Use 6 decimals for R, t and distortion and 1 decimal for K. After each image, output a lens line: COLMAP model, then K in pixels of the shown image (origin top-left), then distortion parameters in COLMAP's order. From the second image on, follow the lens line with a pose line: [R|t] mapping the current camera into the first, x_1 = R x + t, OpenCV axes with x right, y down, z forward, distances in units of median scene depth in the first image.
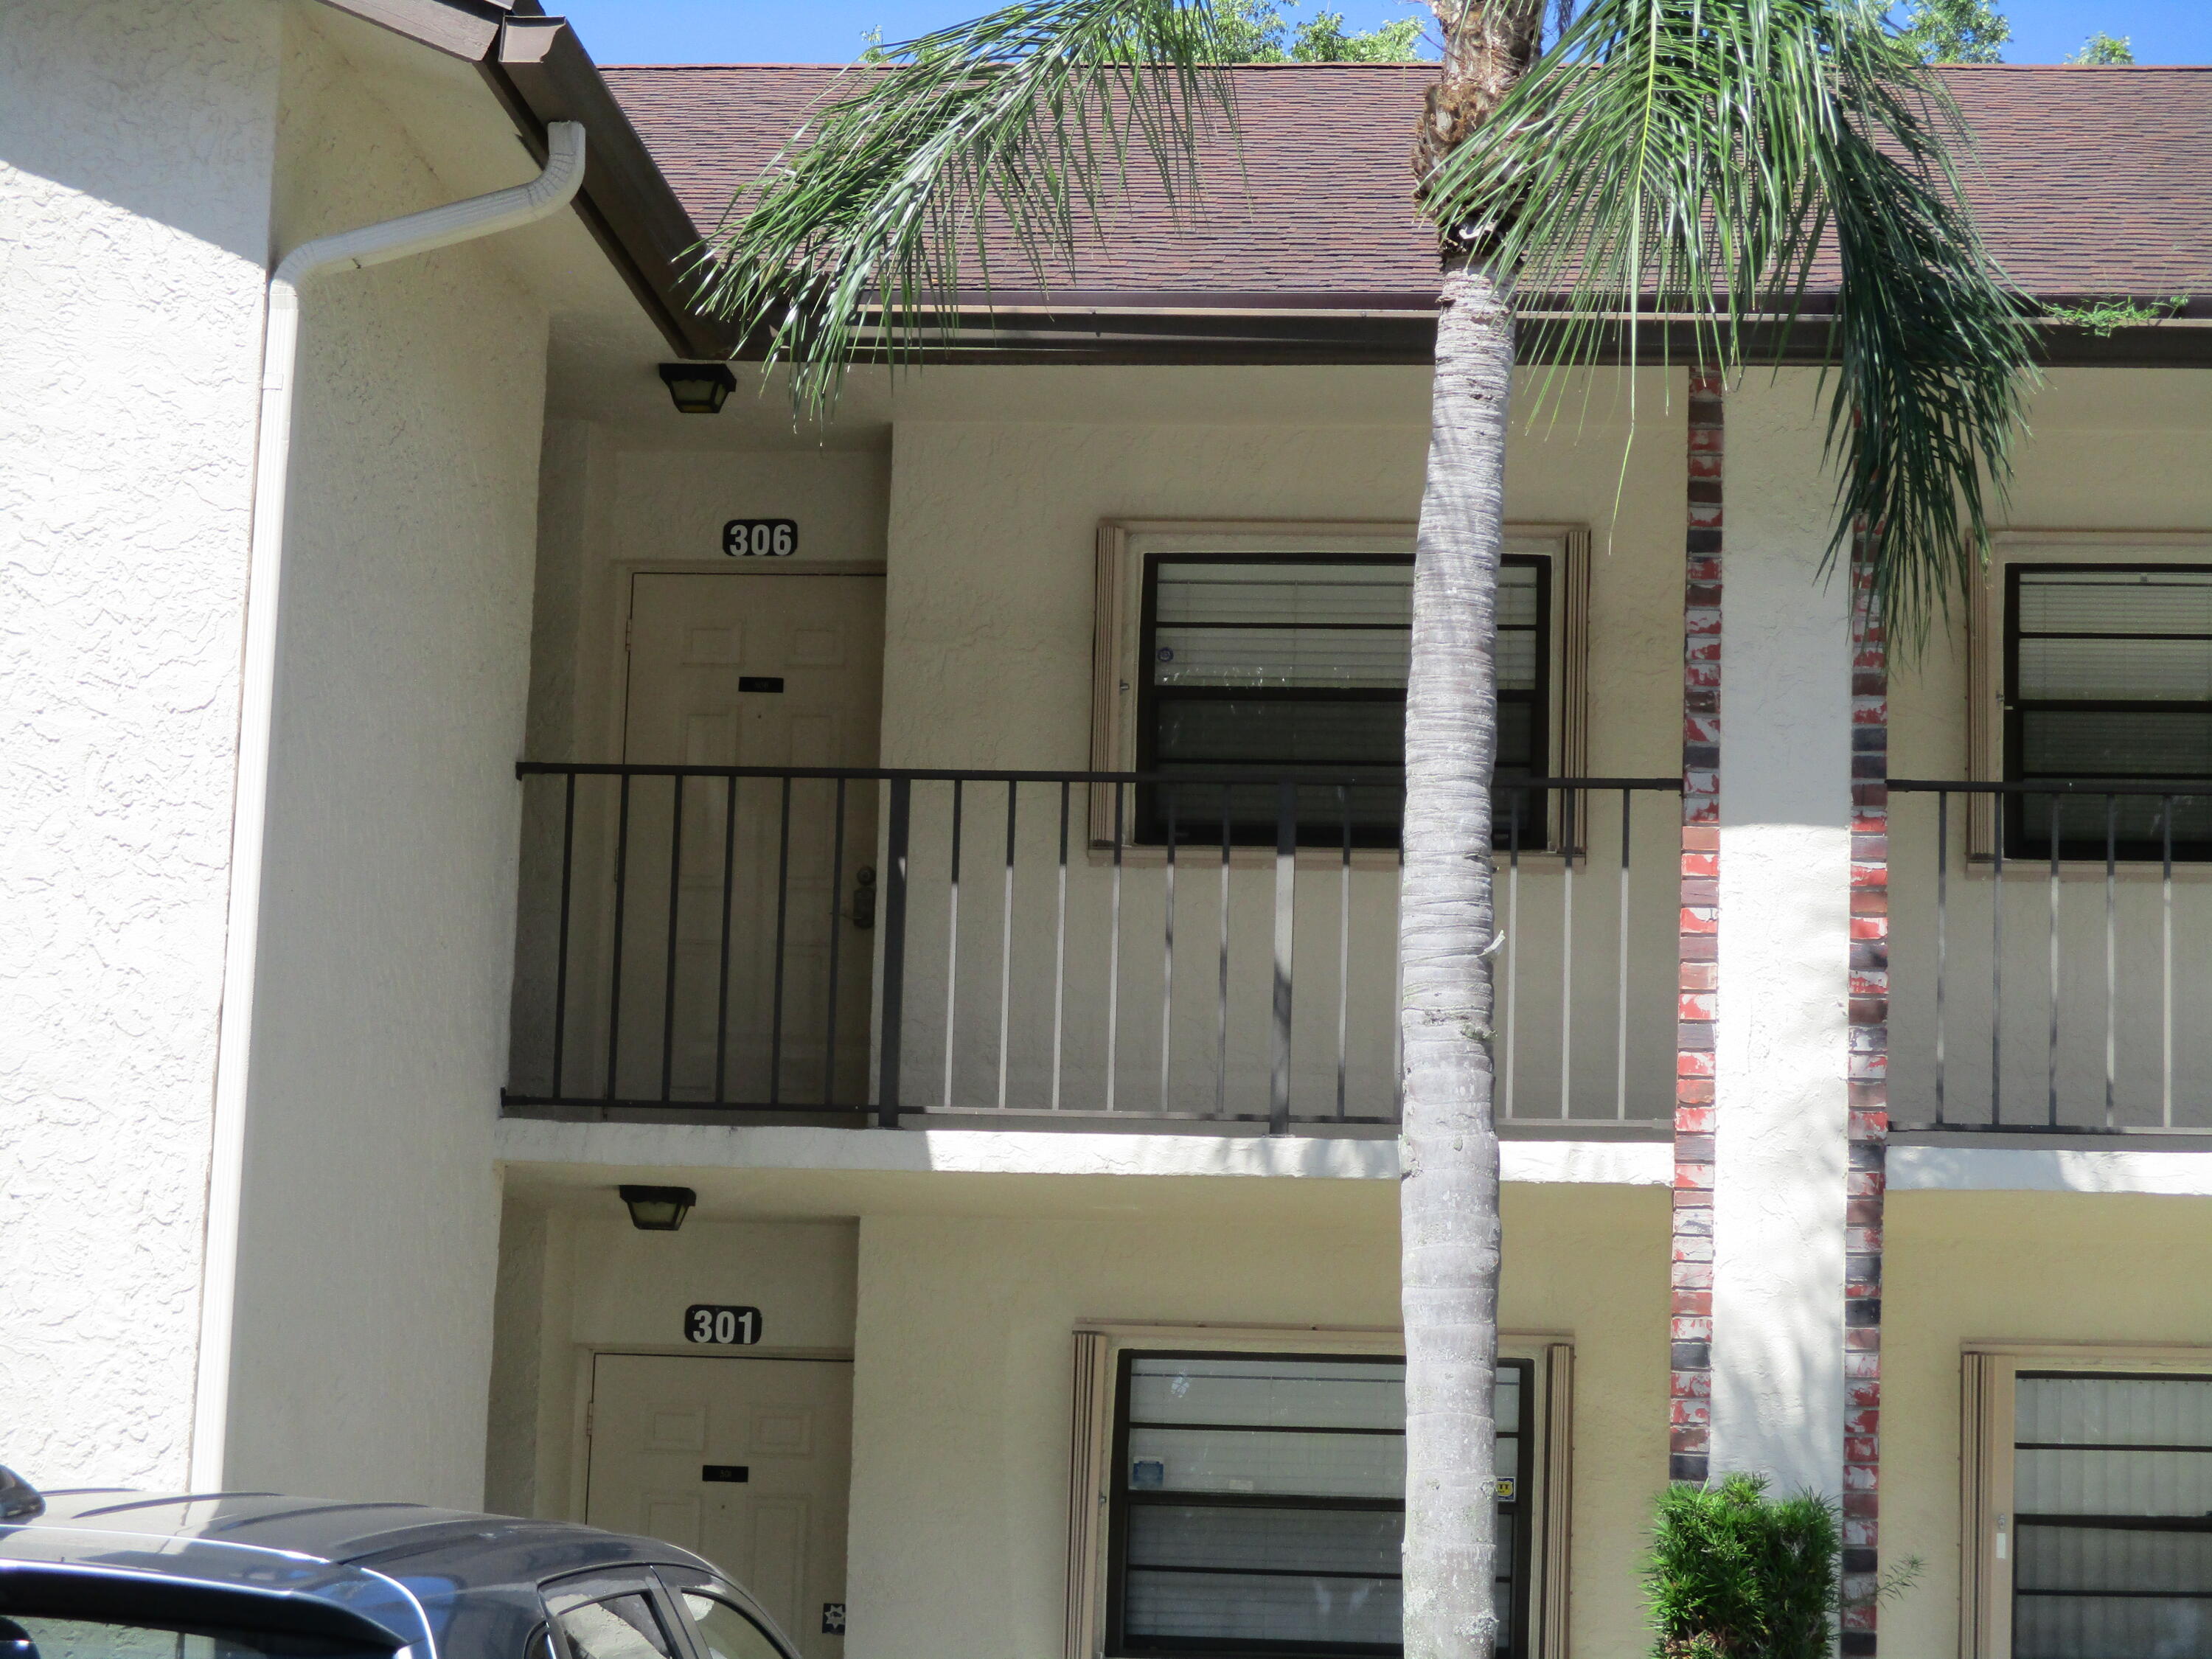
lens RADIAL K [[4977.4, 0, 1106.0], [0, 4977.4, 830.6], [0, 0, 1]] dist [-0.055986, 0.000000]
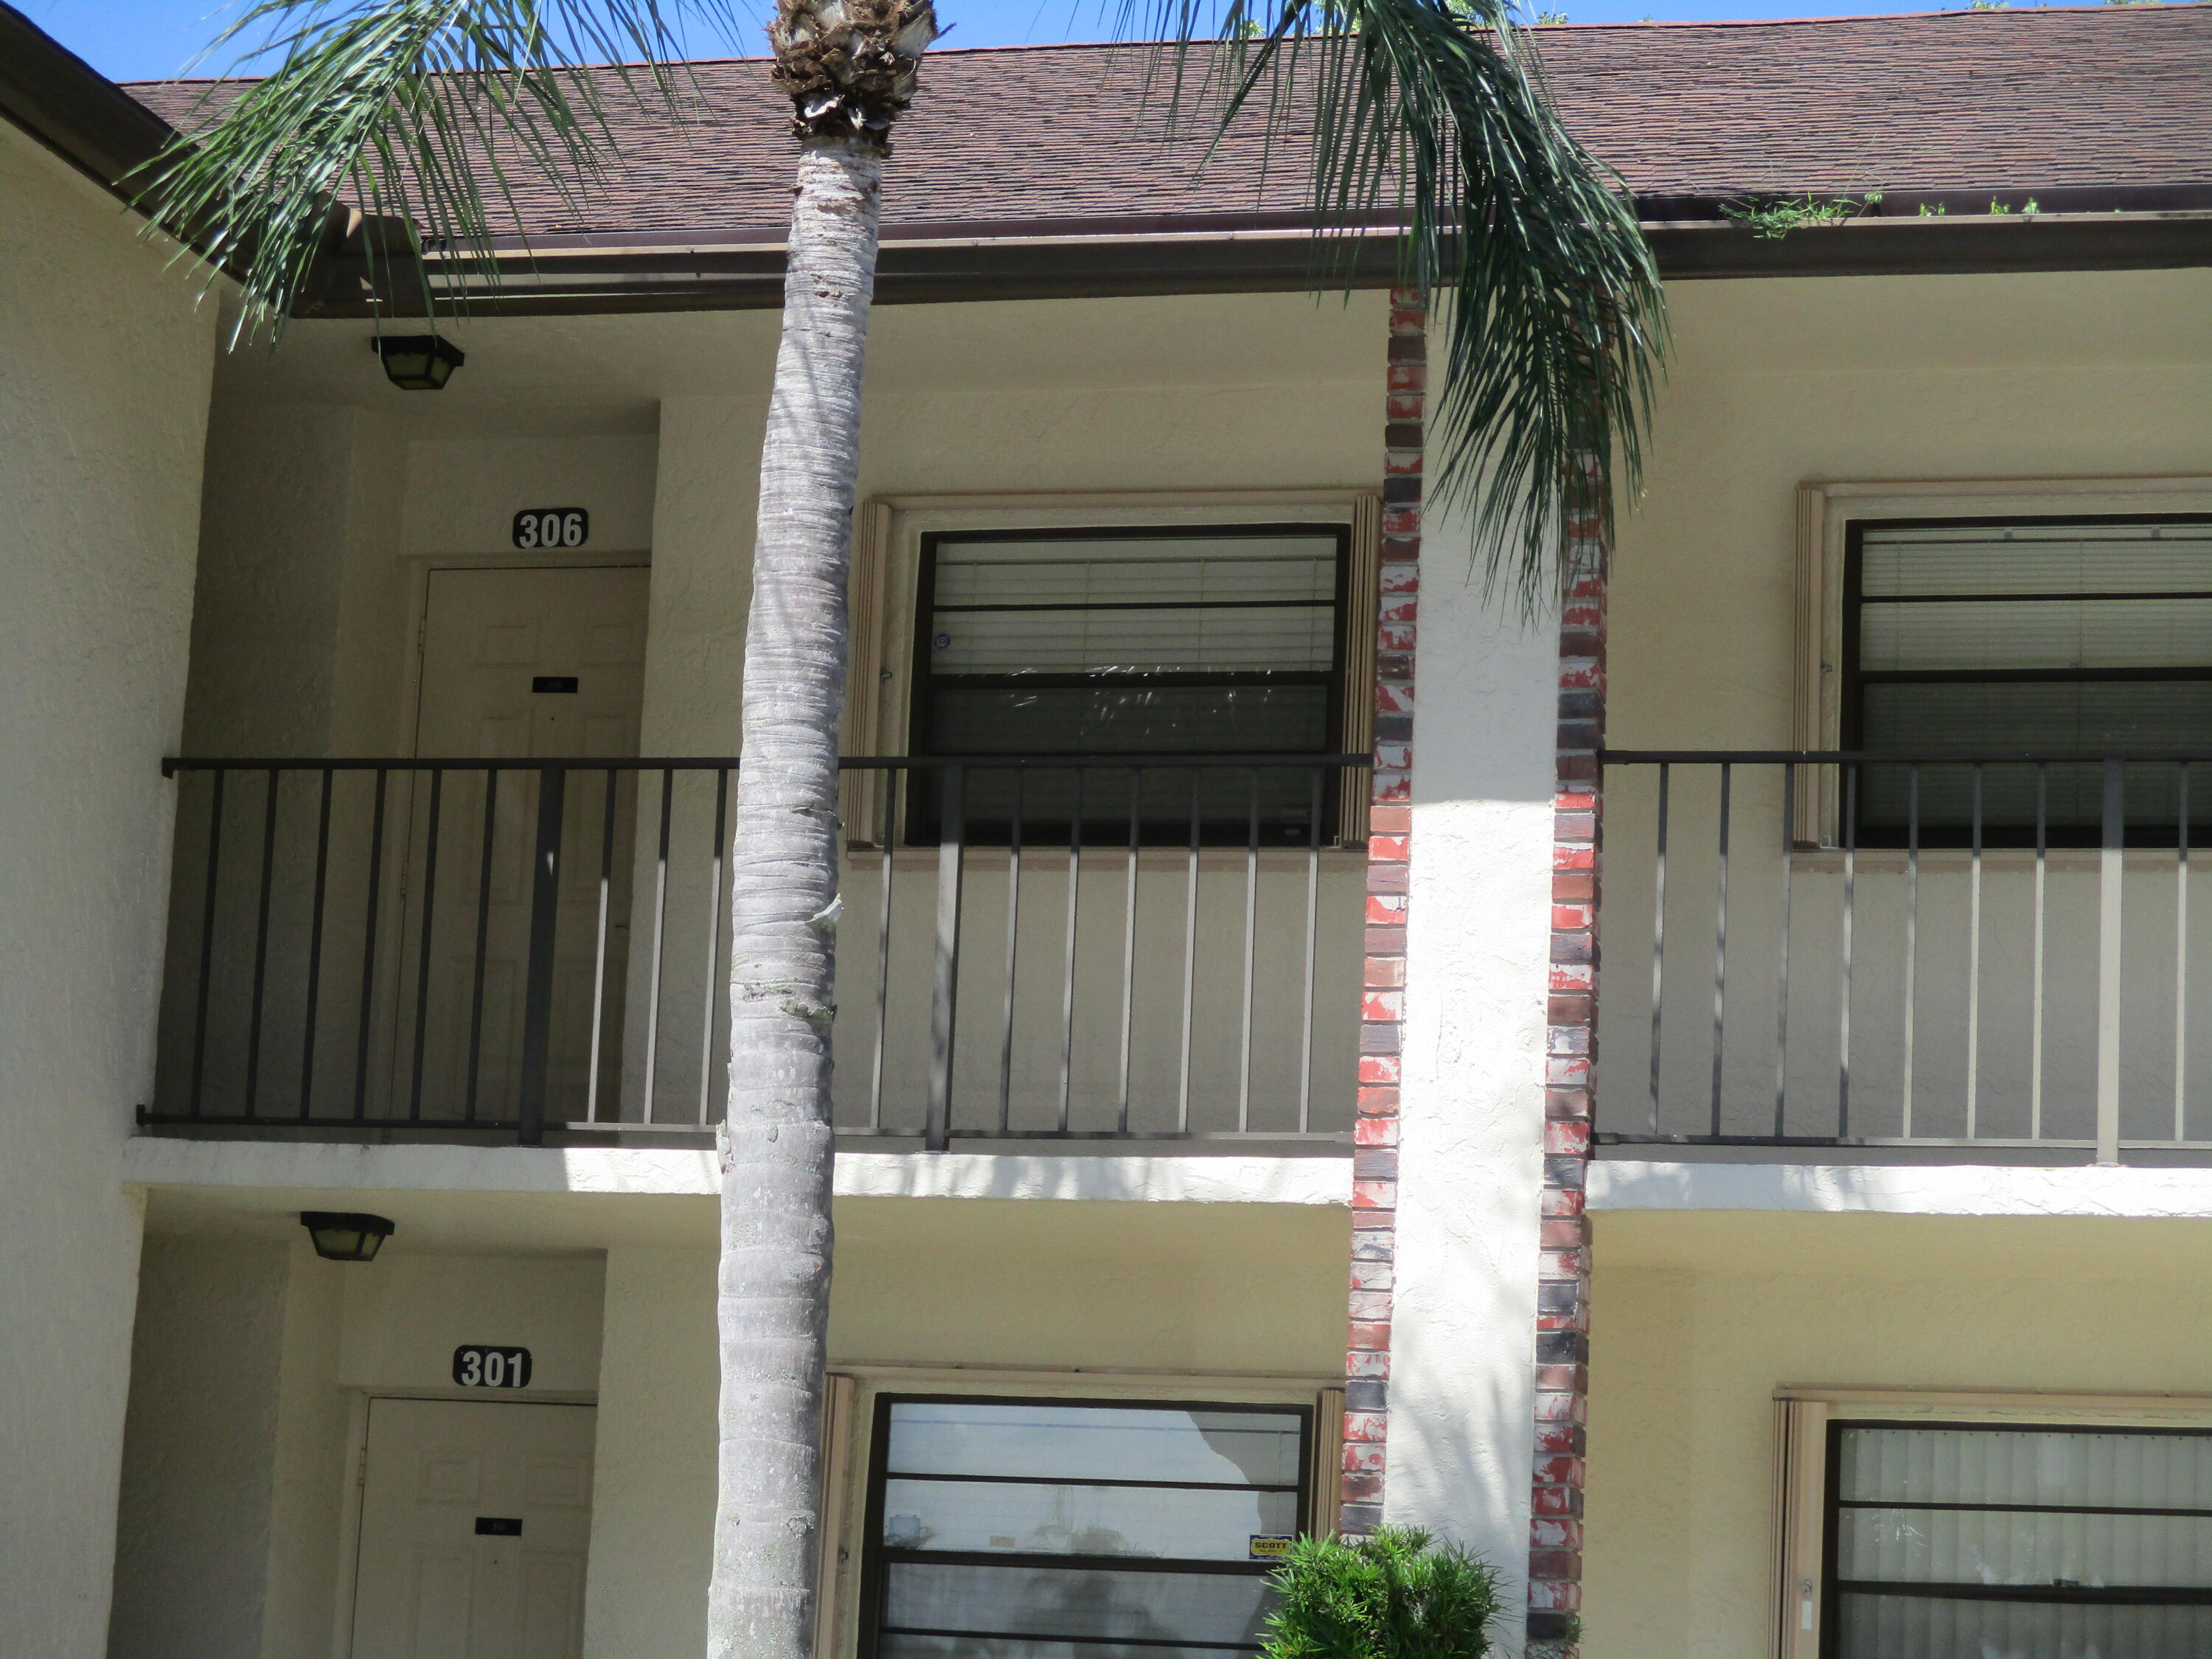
lens RADIAL K [[4977.4, 0, 1106.7], [0, 4977.4, 826.9], [0, 0, 1]] dist [-0.055986, 0.000000]
pose [[0.988893, -0.013037, -0.148058, 0.200759], [0.010040, 0.999730, -0.020967, 0.021221], [0.148292, 0.019248, 0.988756, 0.103658]]
